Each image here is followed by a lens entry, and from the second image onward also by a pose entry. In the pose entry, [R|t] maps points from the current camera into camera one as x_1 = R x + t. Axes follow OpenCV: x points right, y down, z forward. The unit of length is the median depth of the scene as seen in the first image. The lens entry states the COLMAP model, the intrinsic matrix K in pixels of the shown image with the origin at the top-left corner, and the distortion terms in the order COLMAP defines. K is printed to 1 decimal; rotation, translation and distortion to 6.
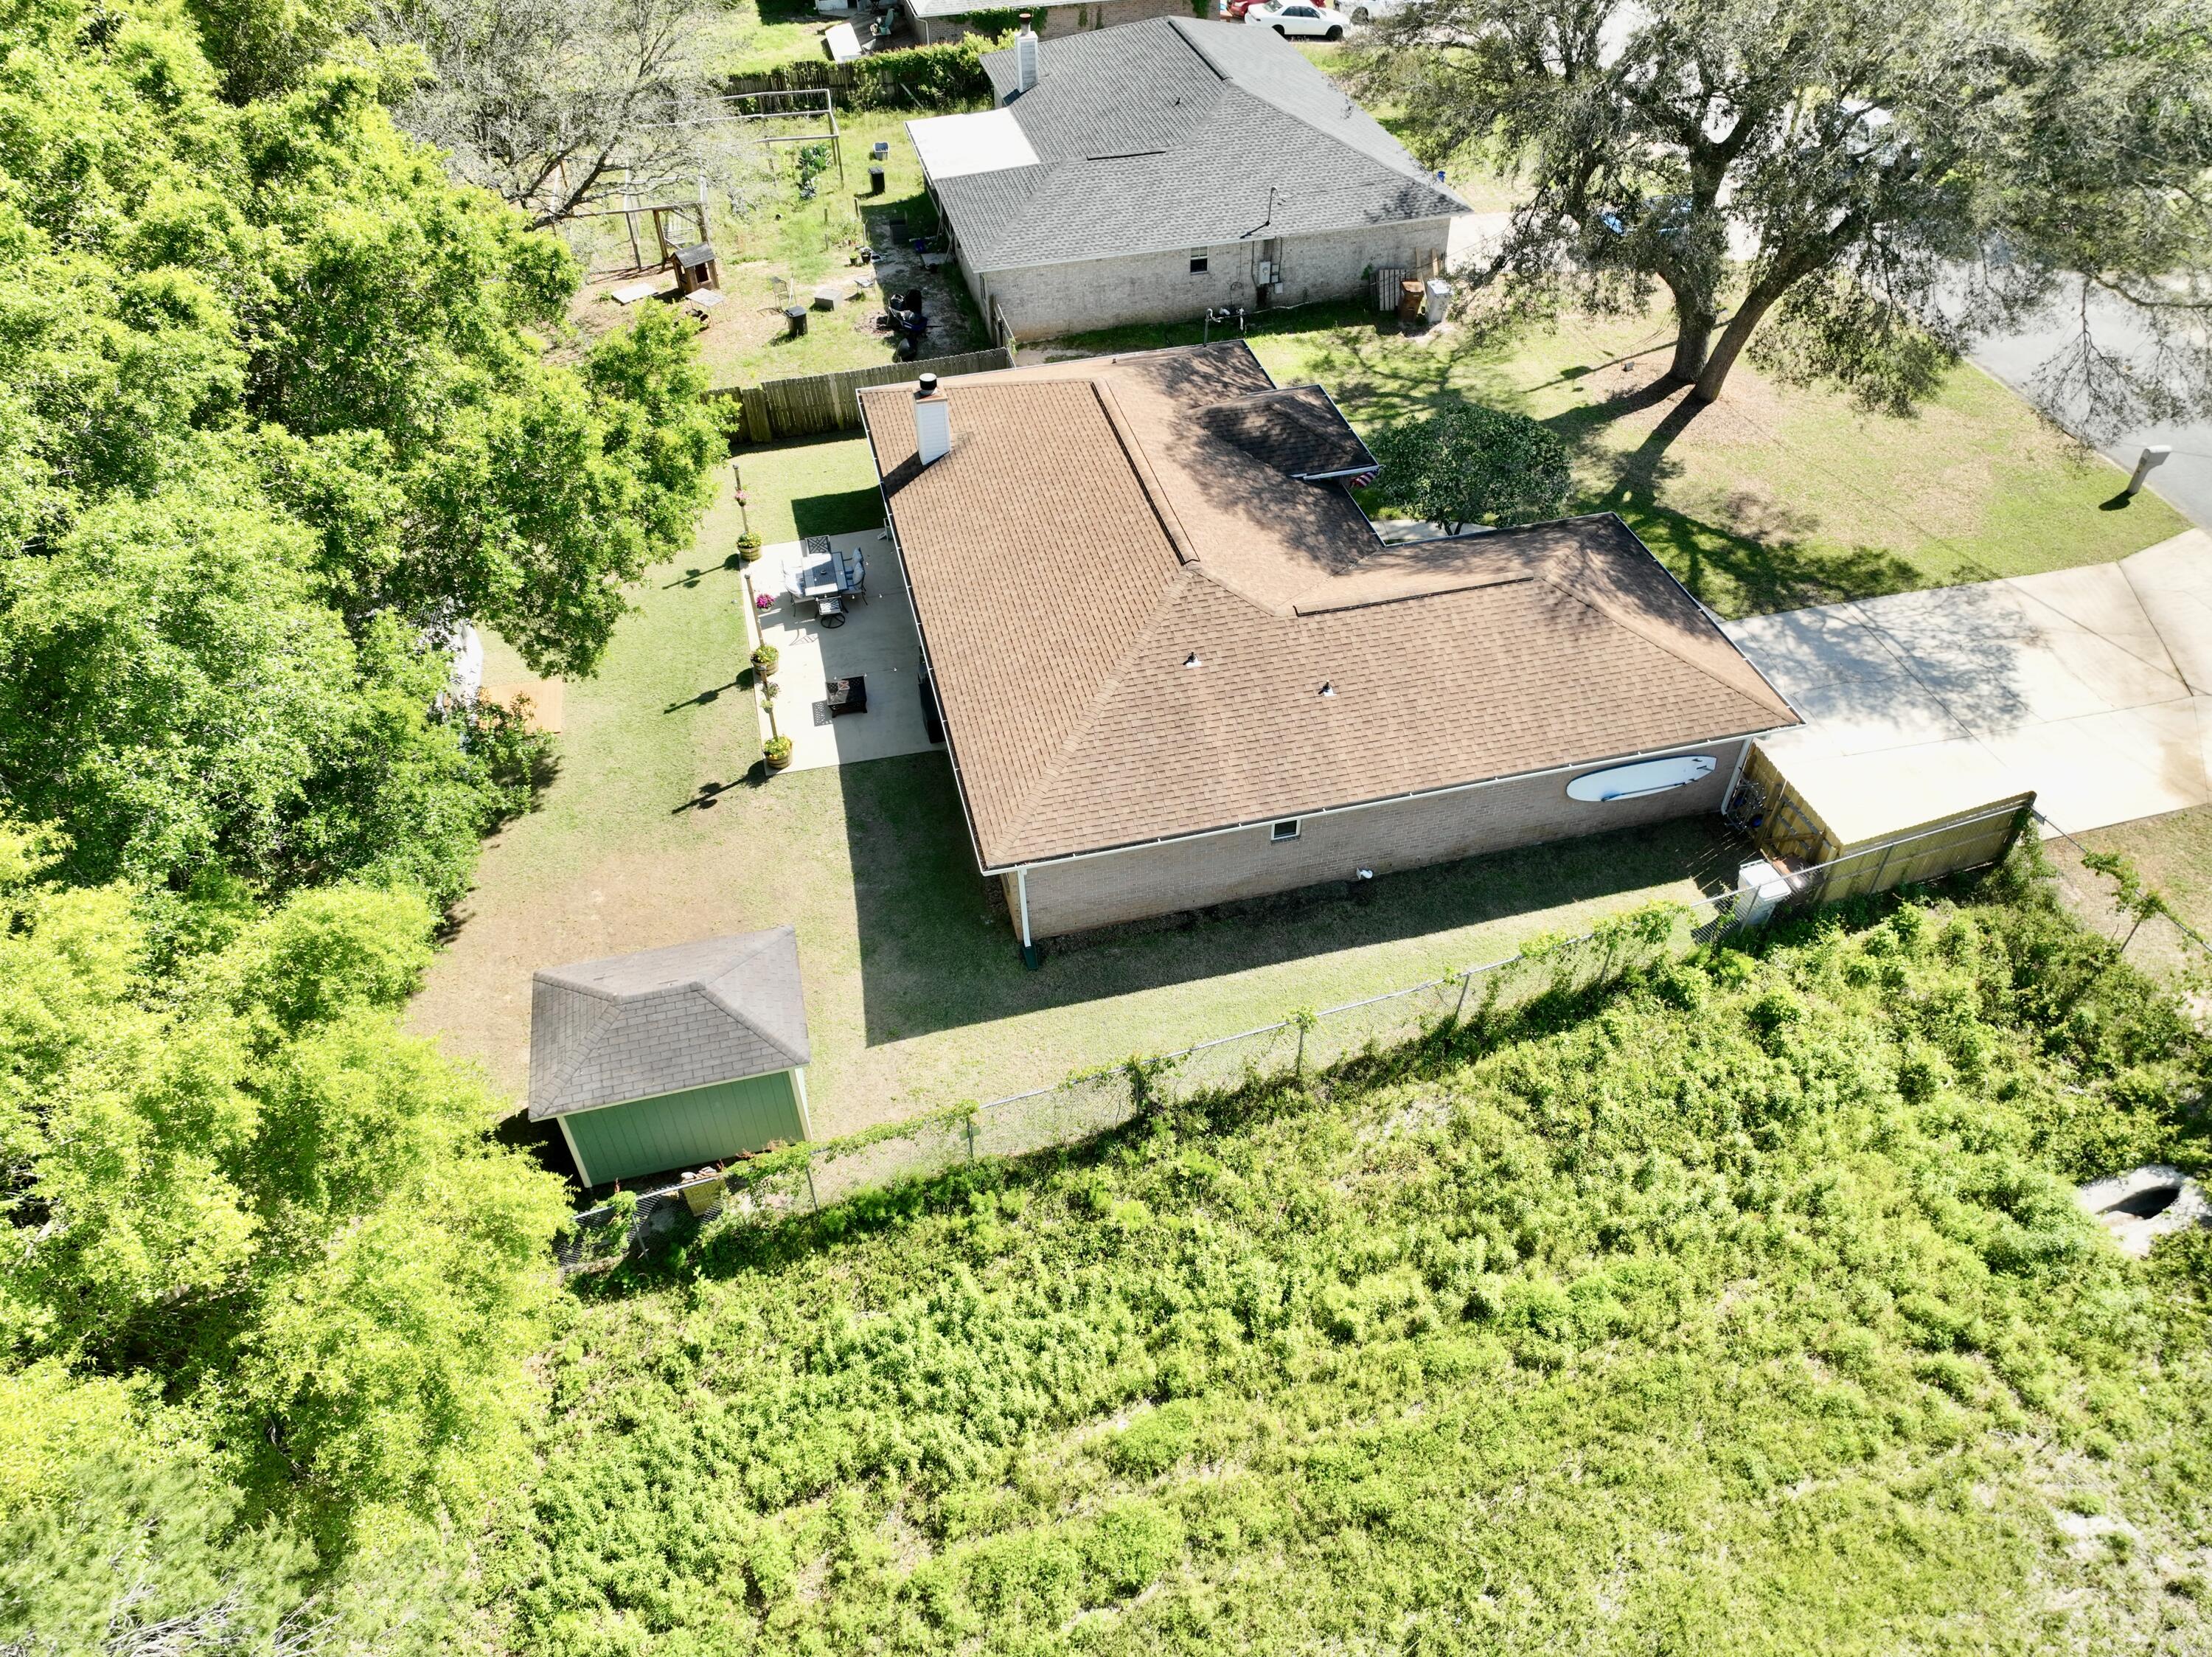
lens RADIAL K [[1538.6, 0, 1106.0], [0, 1538.6, 828.5], [0, 0, 1]] dist [-0.005682, 0.000341]
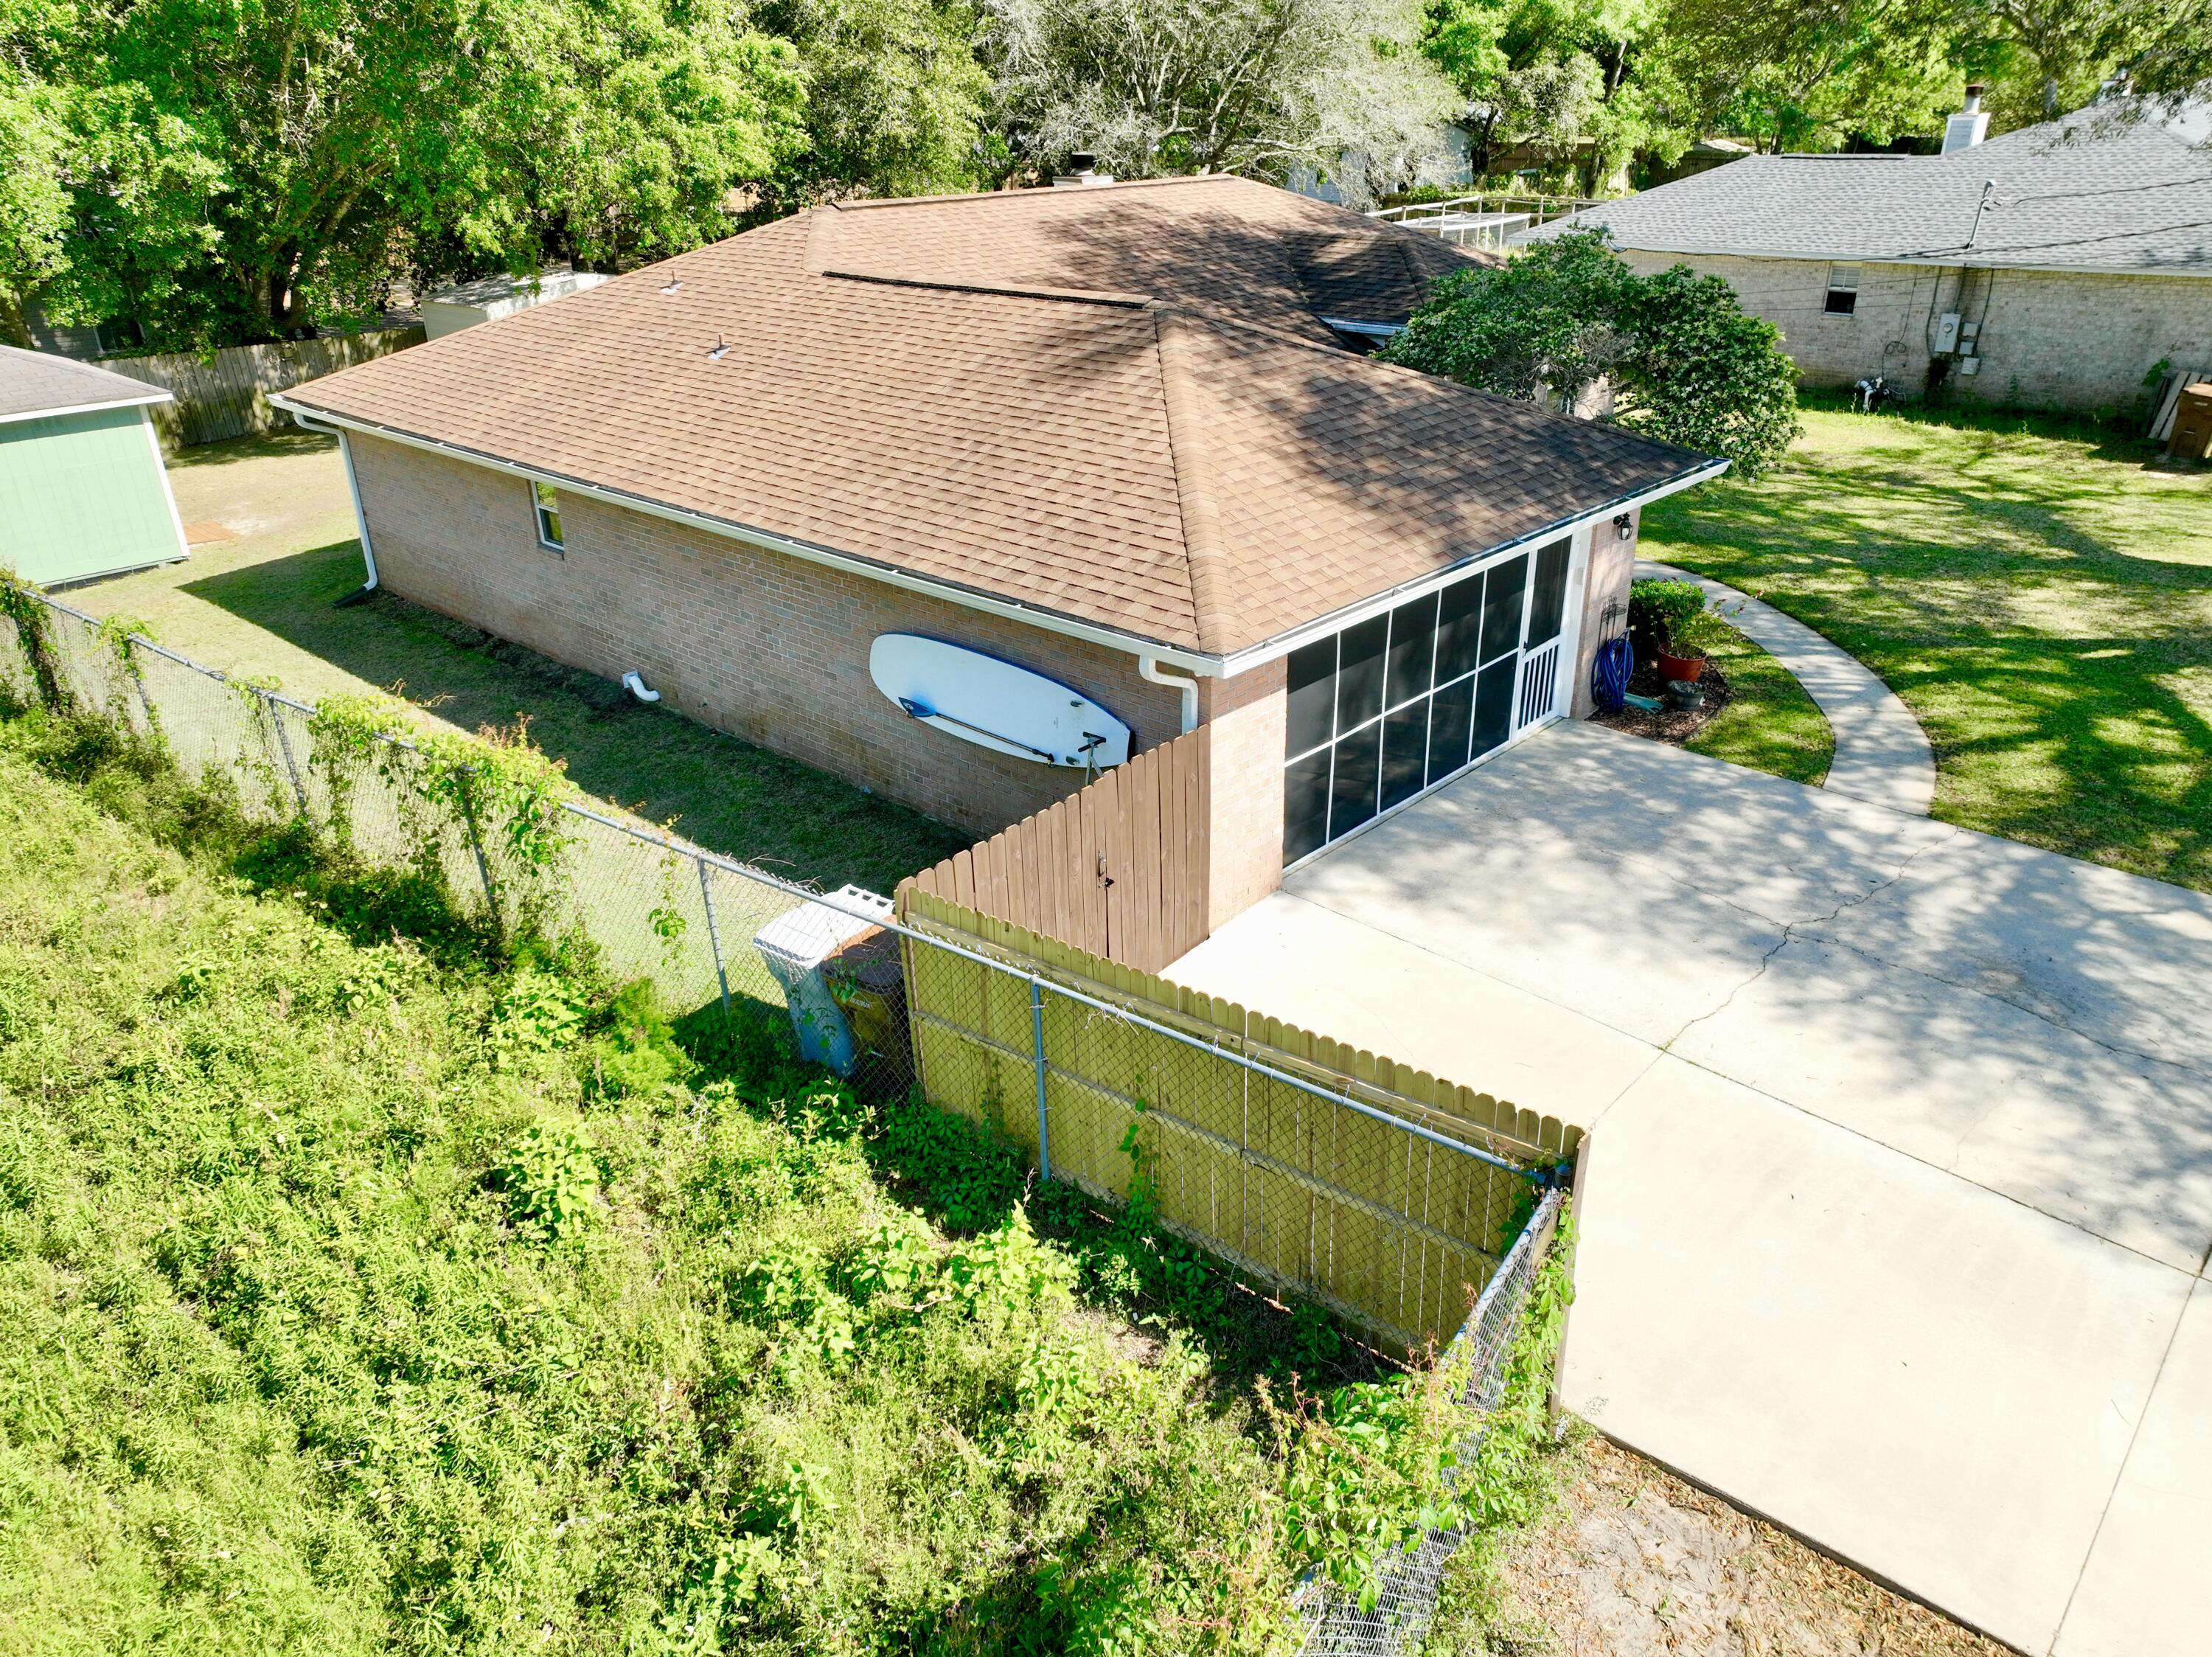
lens RADIAL K [[1538.6, 0, 1106.0], [0, 1538.6, 828.5], [0, 0, 1]] dist [-0.005682, 0.000341]
pose [[0.566313, 0.383193, -0.729693, 0.663108], [-0.558965, 0.829190, 0.001632, -0.021953], [0.605679, 0.406949, 0.683773, 0.711247]]
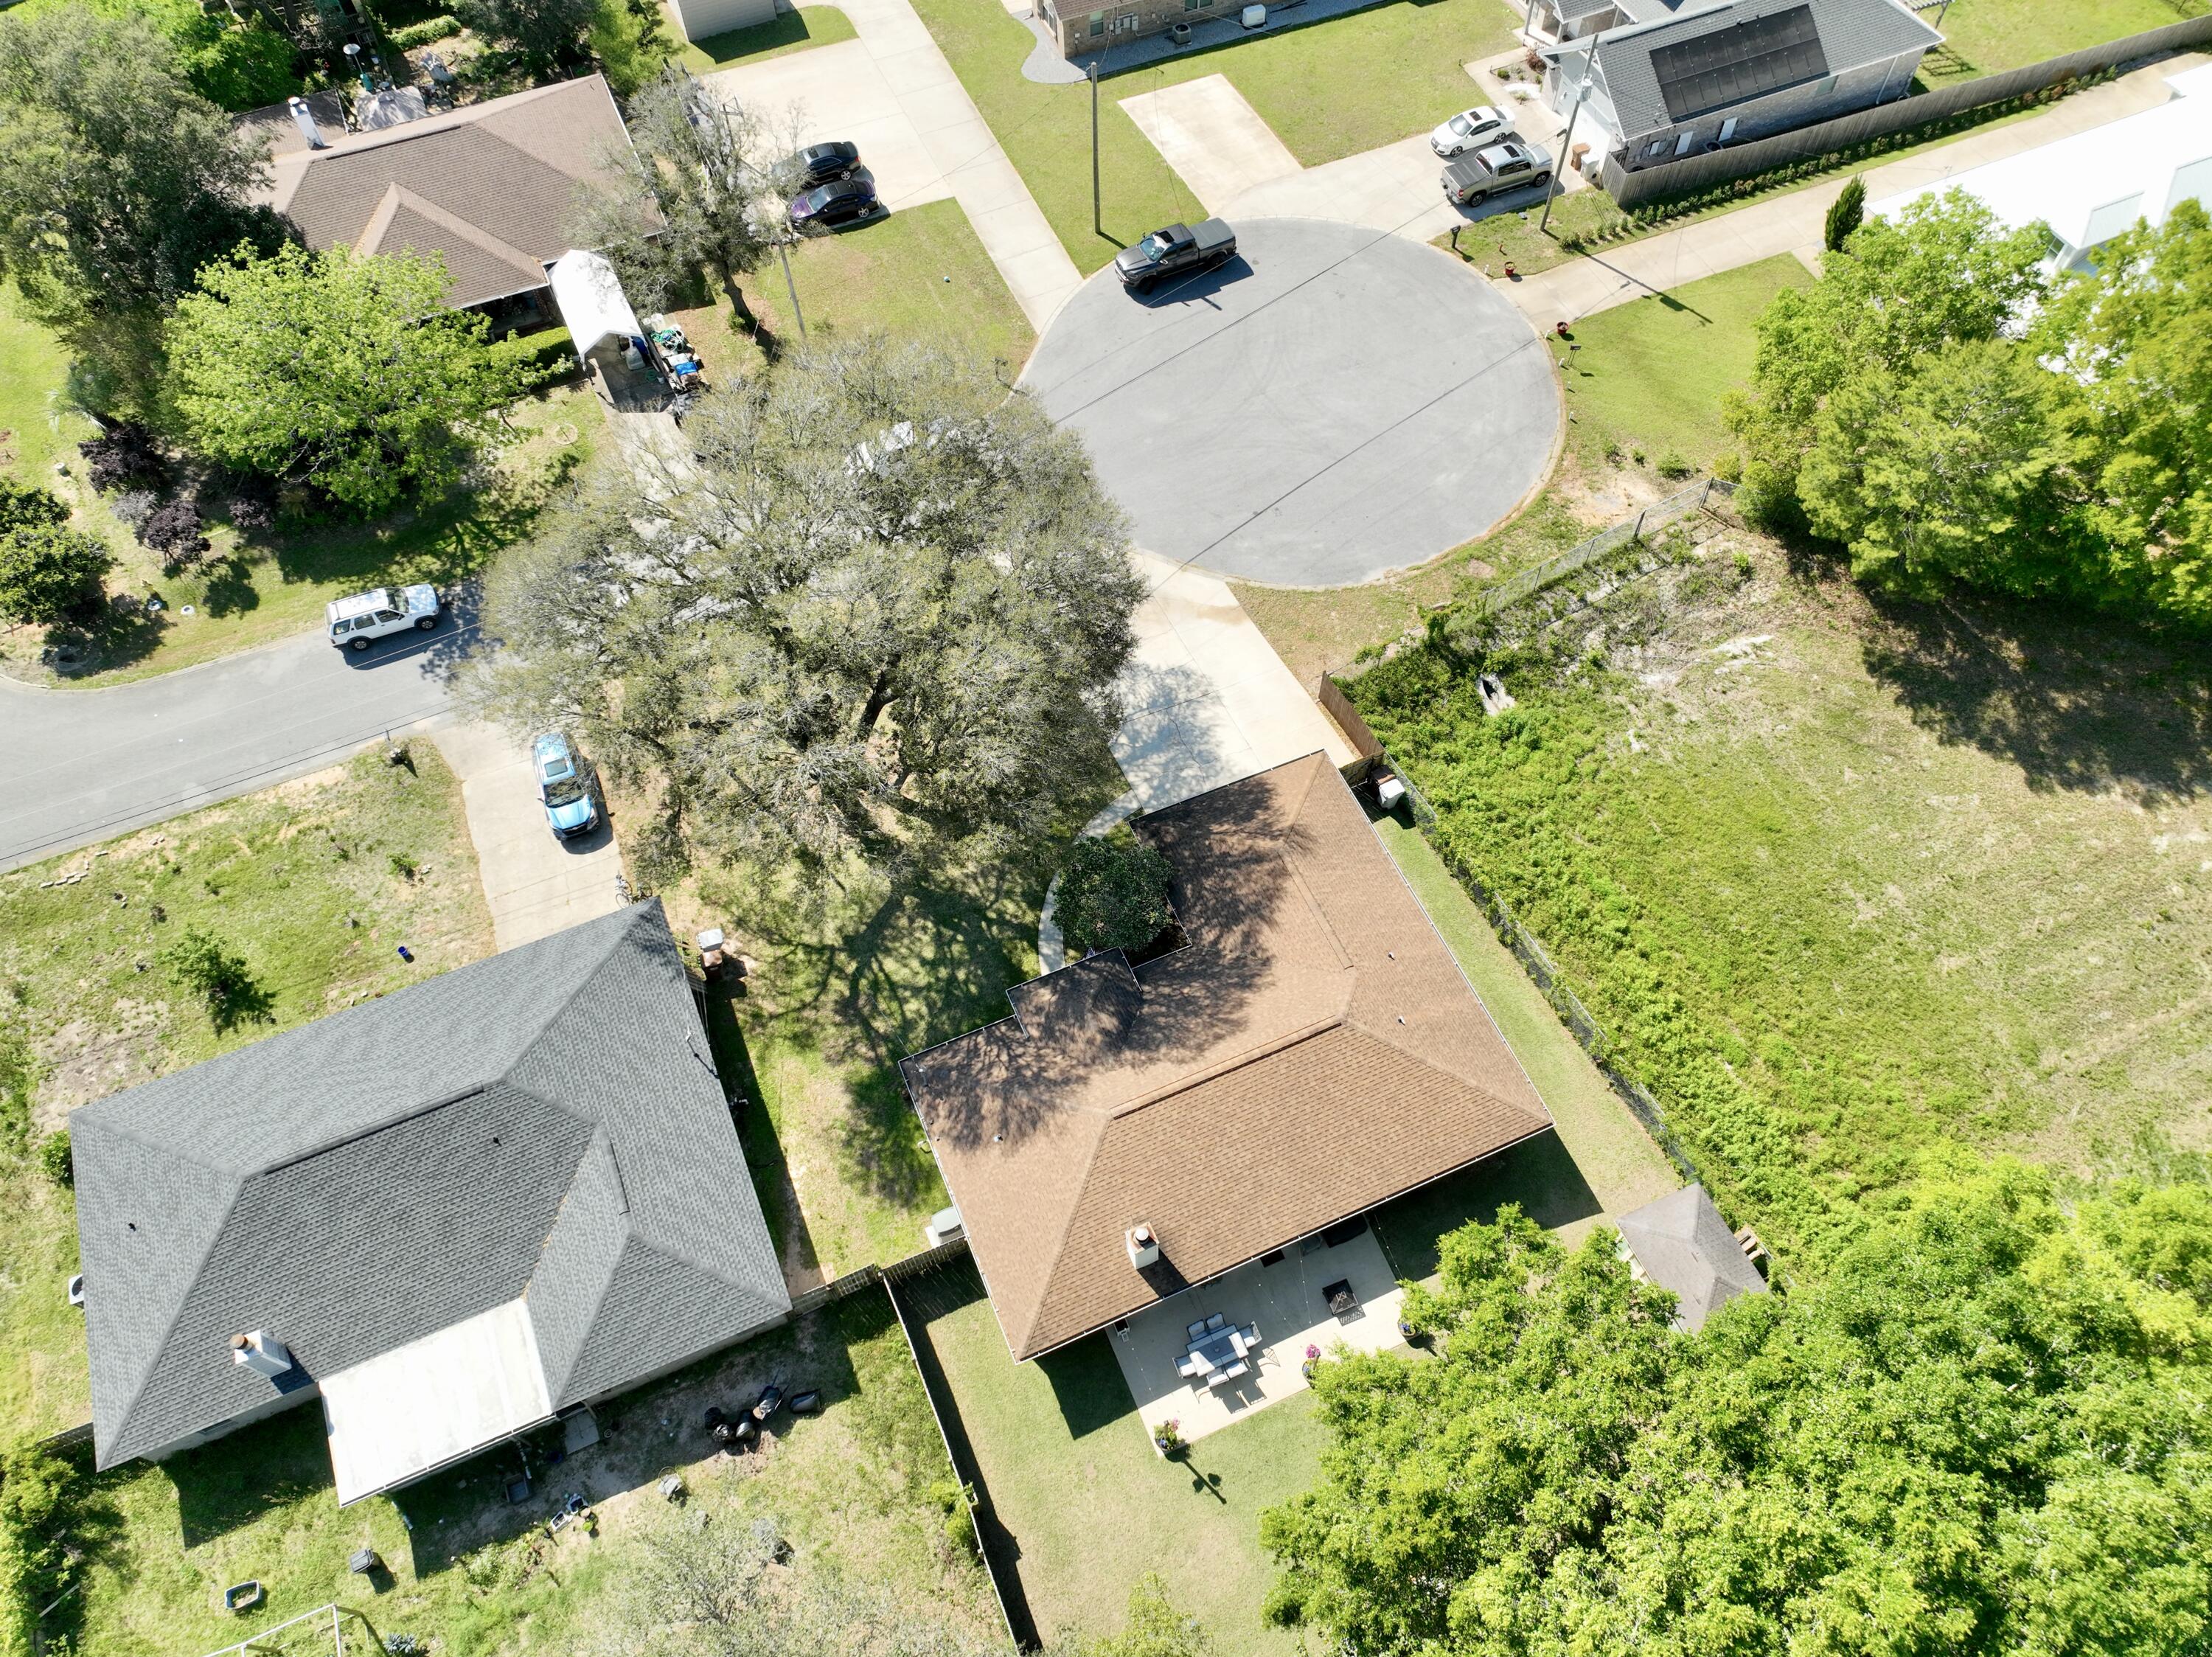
lens RADIAL K [[1538.6, 0, 1106.0], [0, 1538.6, 828.5], [0, 0, 1]] dist [-0.005682, 0.000341]
pose [[-0.170589, -0.830121, 0.530847, -0.572187], [0.682755, 0.288864, 0.671121, -1.434134], [-0.710454, 0.476924, 0.517492, 0.220243]]
